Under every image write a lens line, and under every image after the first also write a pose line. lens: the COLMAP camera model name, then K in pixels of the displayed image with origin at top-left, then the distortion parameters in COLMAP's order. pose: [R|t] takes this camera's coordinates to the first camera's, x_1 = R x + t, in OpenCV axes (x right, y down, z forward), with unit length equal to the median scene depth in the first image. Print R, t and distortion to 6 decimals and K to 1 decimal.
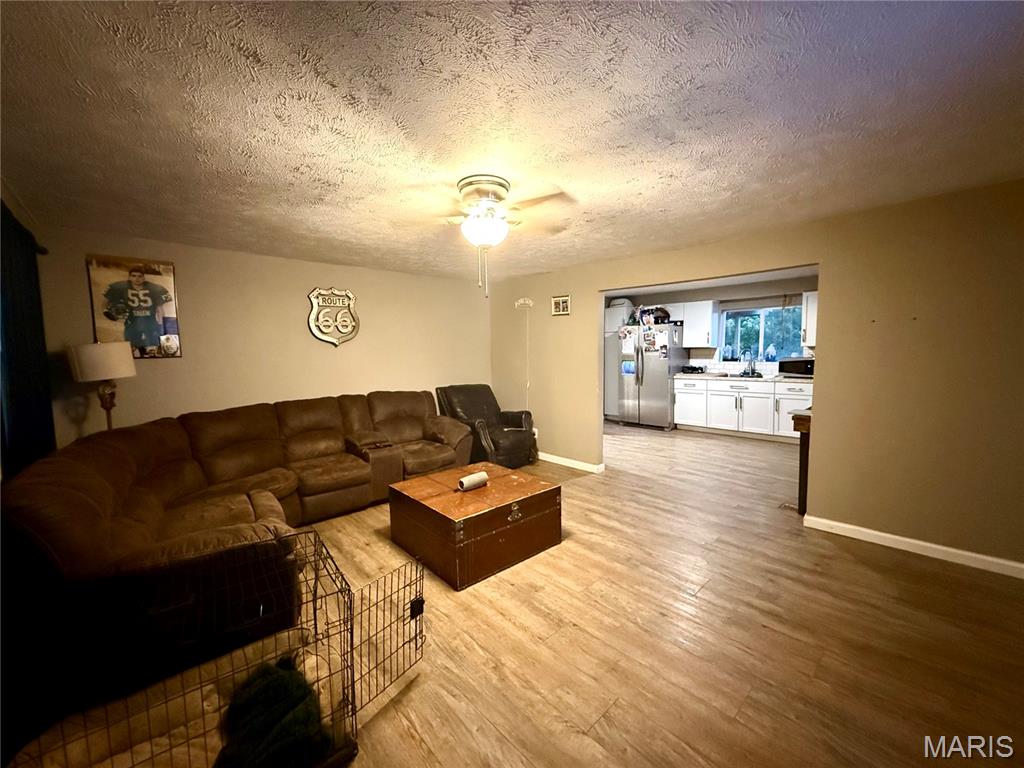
lens RADIAL K [[407.7, 0, 509.6], [0, 407.7, 384.4], [0, 0, 1]] dist [0.002044, 0.000103]
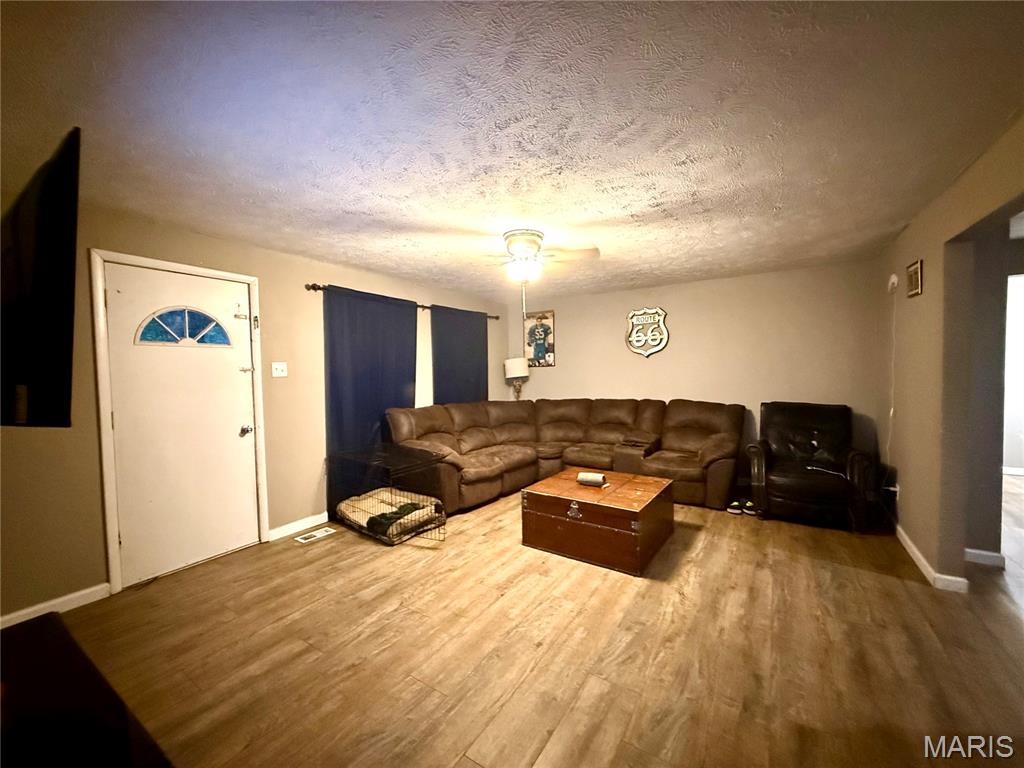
lens RADIAL K [[407.7, 0, 510.5], [0, 407.7, 380.5], [0, 0, 1]] dist [0.002044, 0.000103]
pose [[0.242609, 0.039507, -0.969319, 0.906133], [-0.068804, 0.997355, 0.023429, -0.039933], [0.967681, 0.061009, 0.244686, 0.492619]]
